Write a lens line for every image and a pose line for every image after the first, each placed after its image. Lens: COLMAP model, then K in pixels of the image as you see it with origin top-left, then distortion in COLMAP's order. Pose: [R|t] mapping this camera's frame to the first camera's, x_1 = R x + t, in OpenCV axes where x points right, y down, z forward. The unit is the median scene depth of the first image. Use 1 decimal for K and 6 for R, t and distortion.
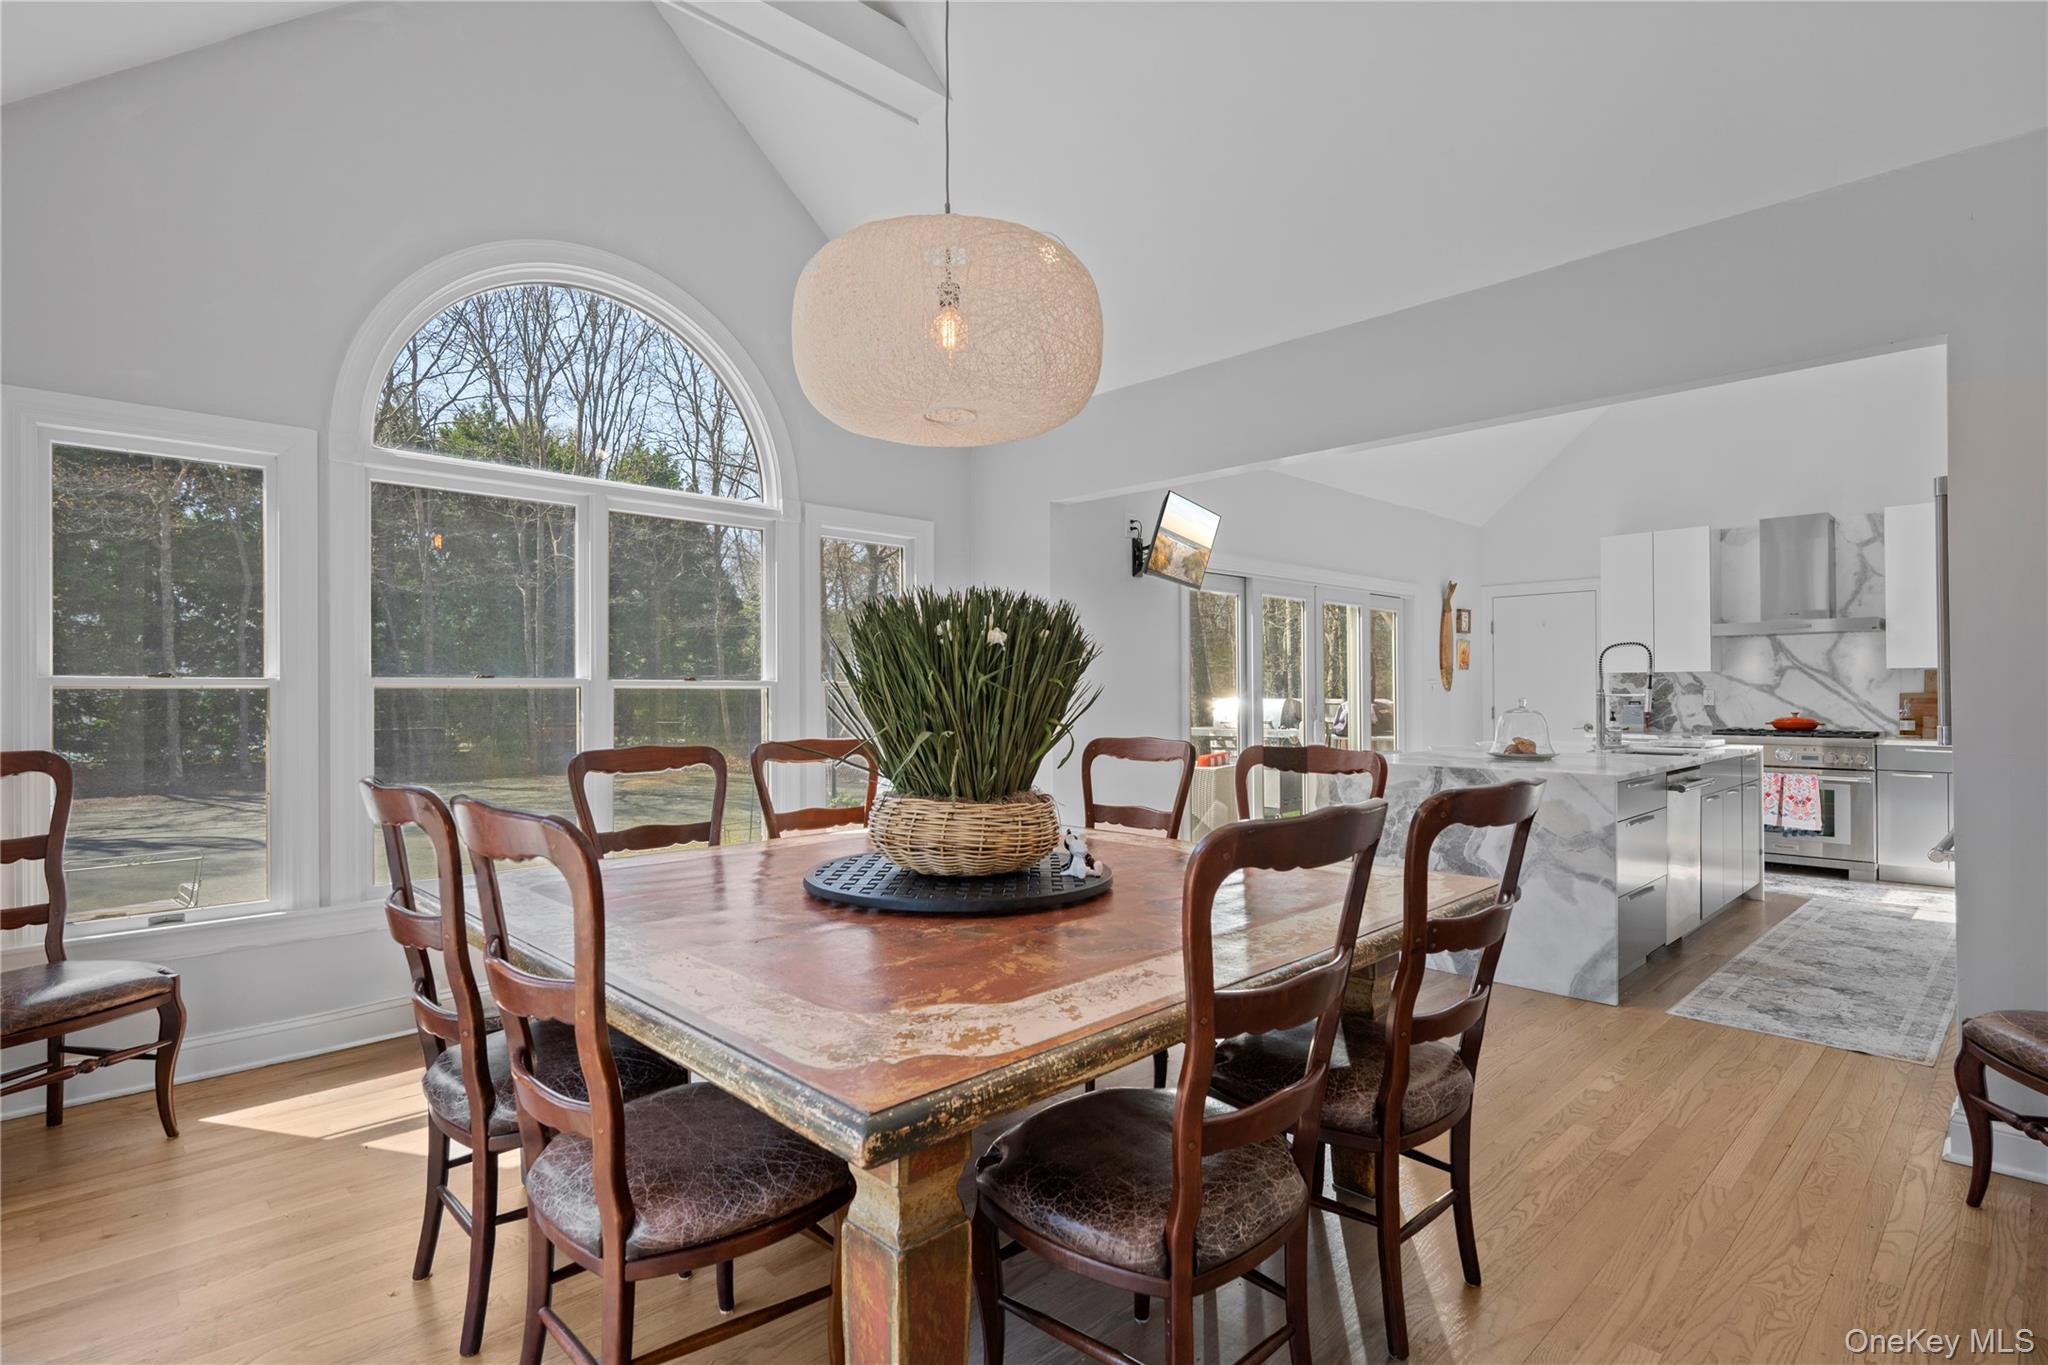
lens RADIAL K [[1016.3, 0, 1033.3], [0, 1016.3, 686.1], [0, 0, 1]] dist [-0.002926, 0.000083]
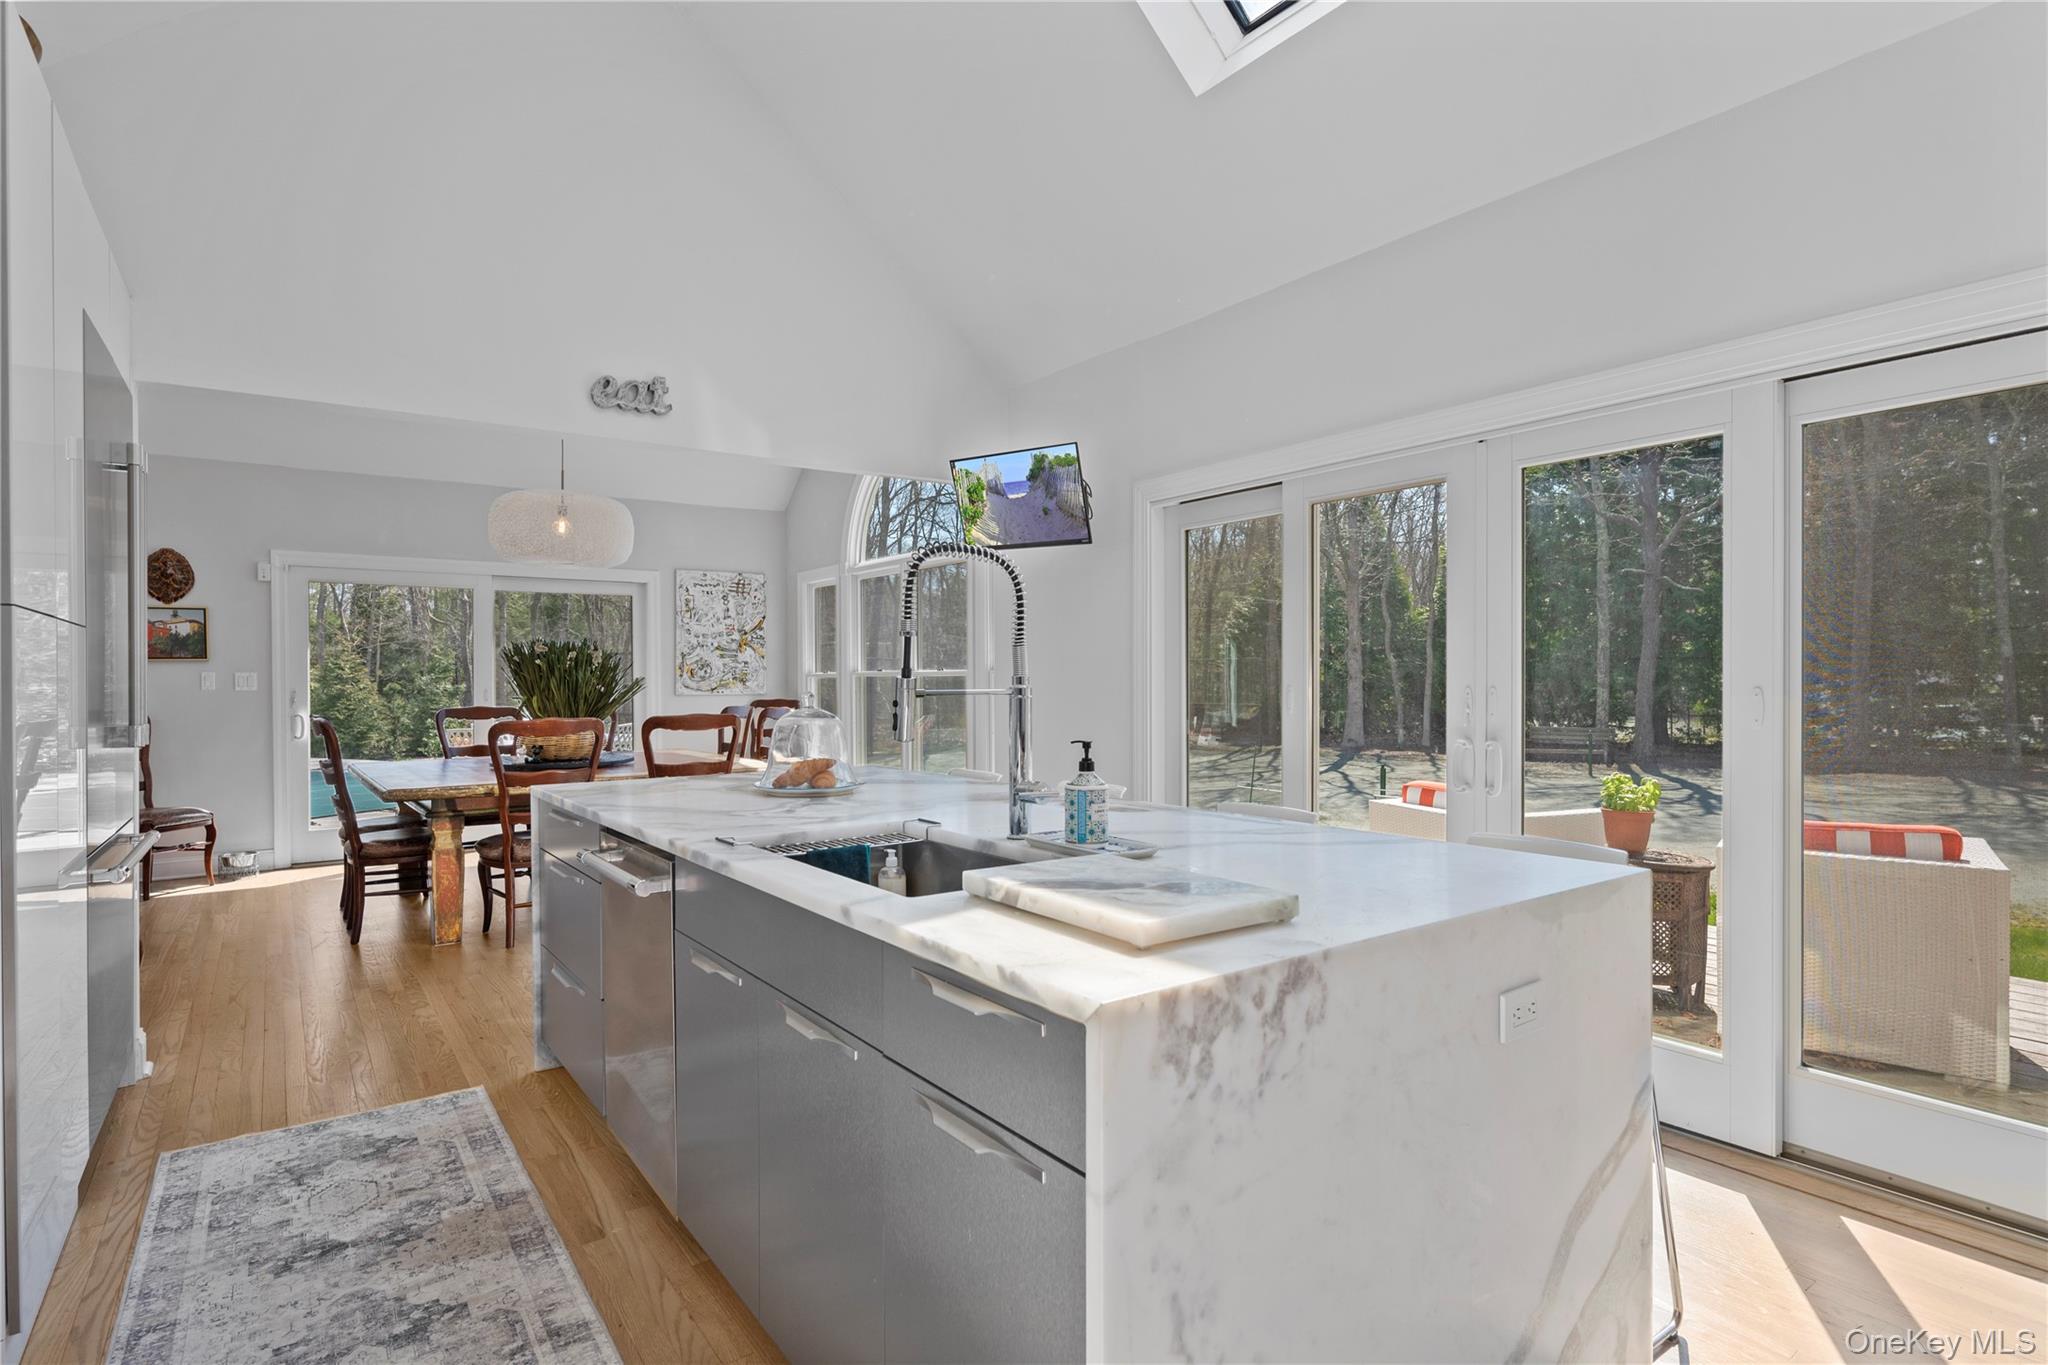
lens RADIAL K [[1041.5, 0, 1026.1], [0, 1041.5, 690.2], [0, 0, 1]] dist [0.000738, -0.000418]
pose [[-0.151503, -0.000851, -0.988456, 0.750123], [0.005521, 0.999983, -0.001707, 0.004800], [0.988441, -0.005716, -0.151496, 0.846417]]
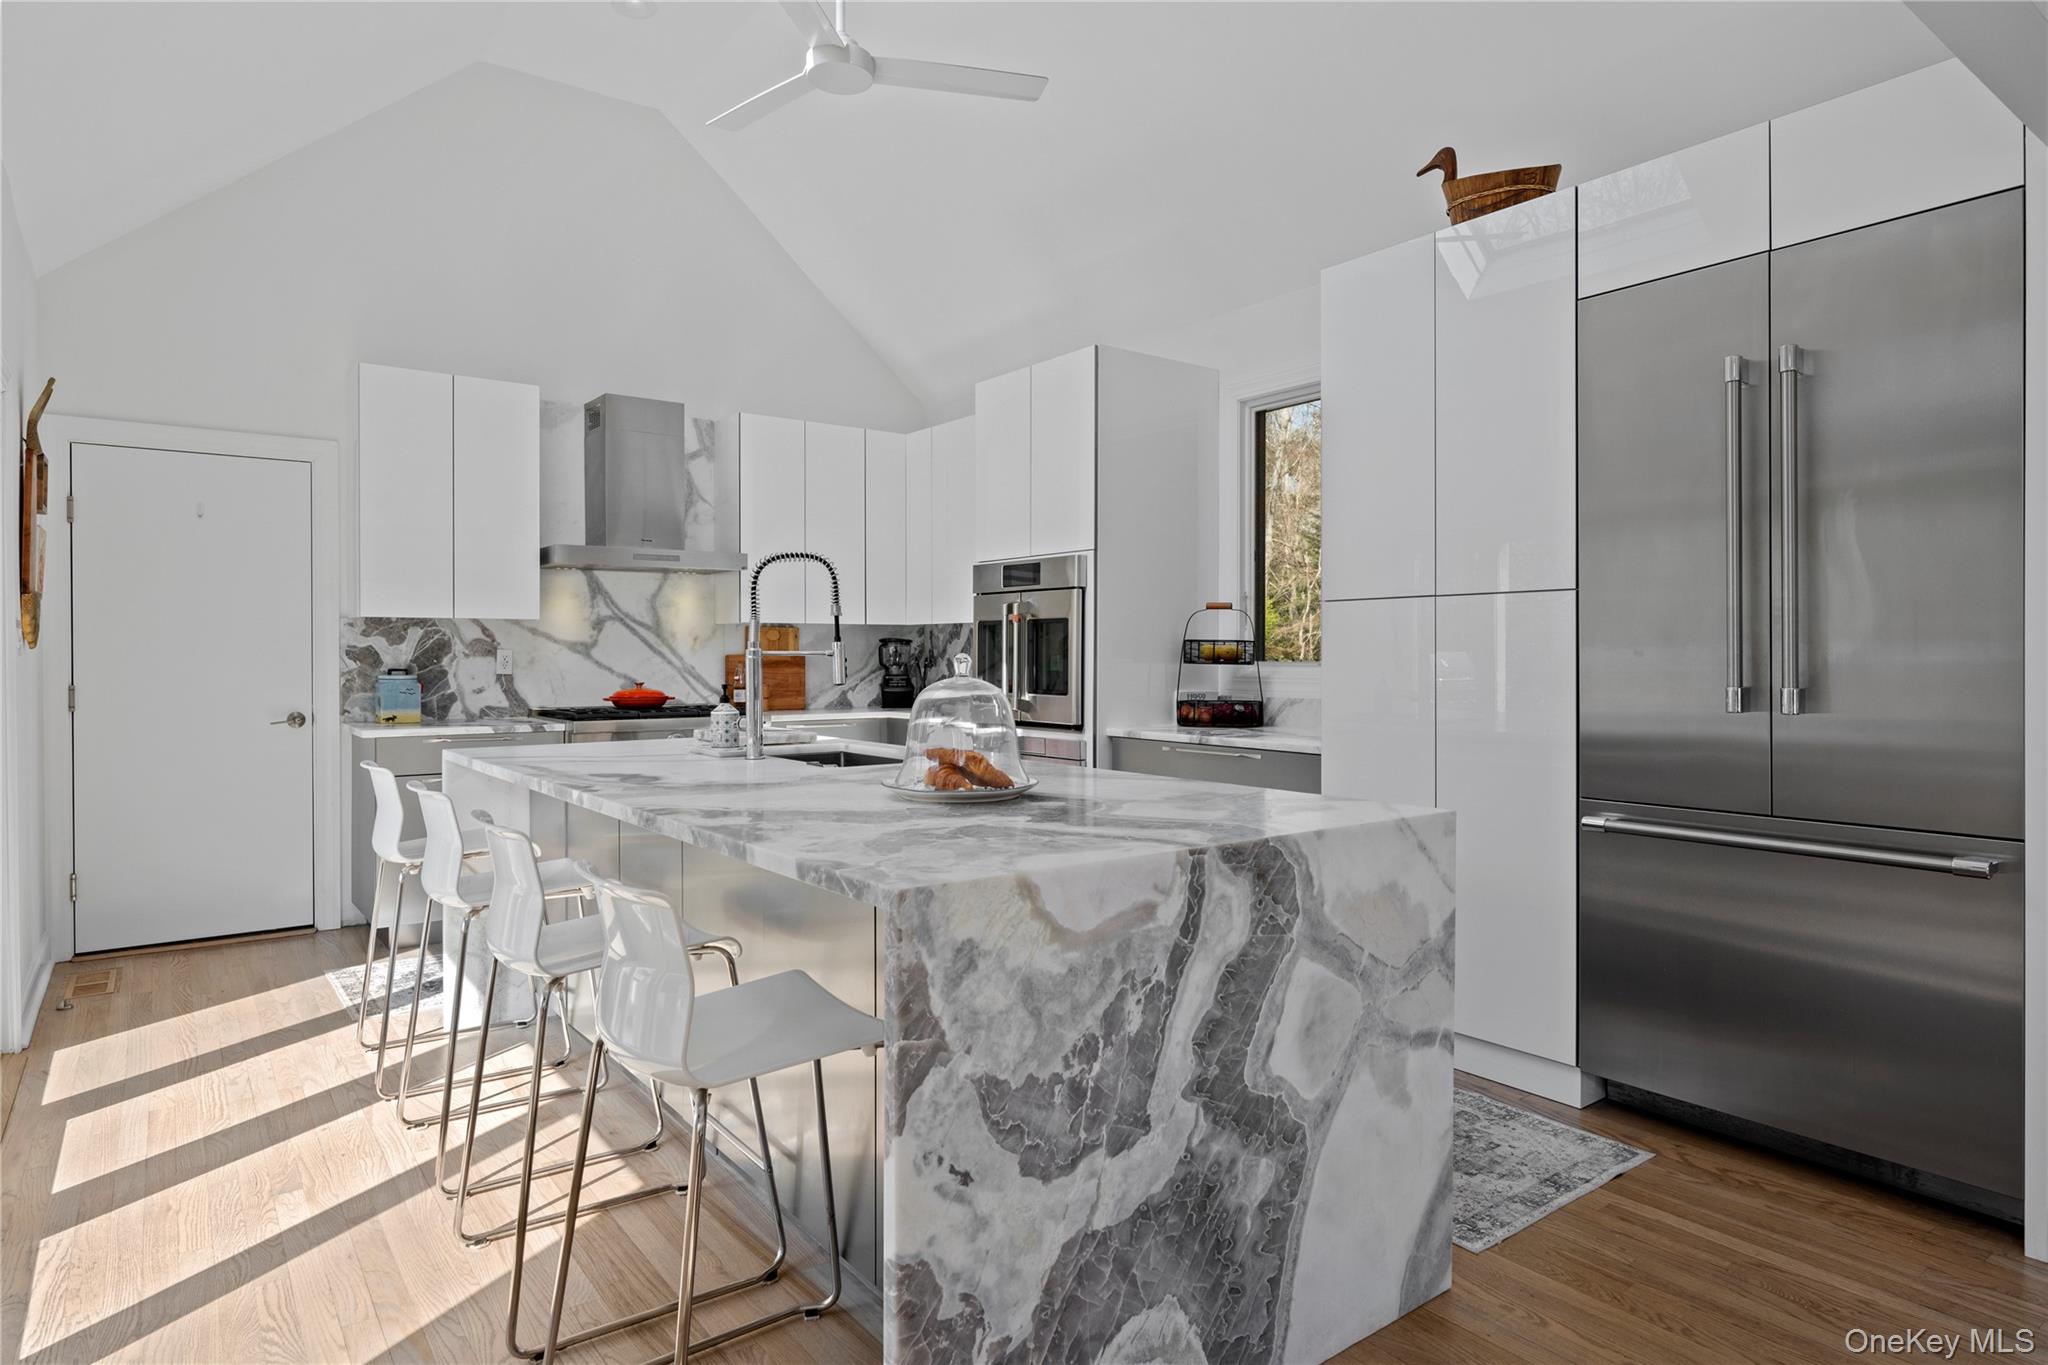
lens RADIAL K [[1153.6, 0, 1032.5], [0, 1153.6, 667.3], [0, 0, 1]] dist [0.027879, 0.000511]
pose [[0.127720, -0.005829, 0.991793, 0.000345], [-0.004329, 0.999970, 0.006434, 0.009298], [-0.991801, -0.005116, 0.127691, 0.626281]]
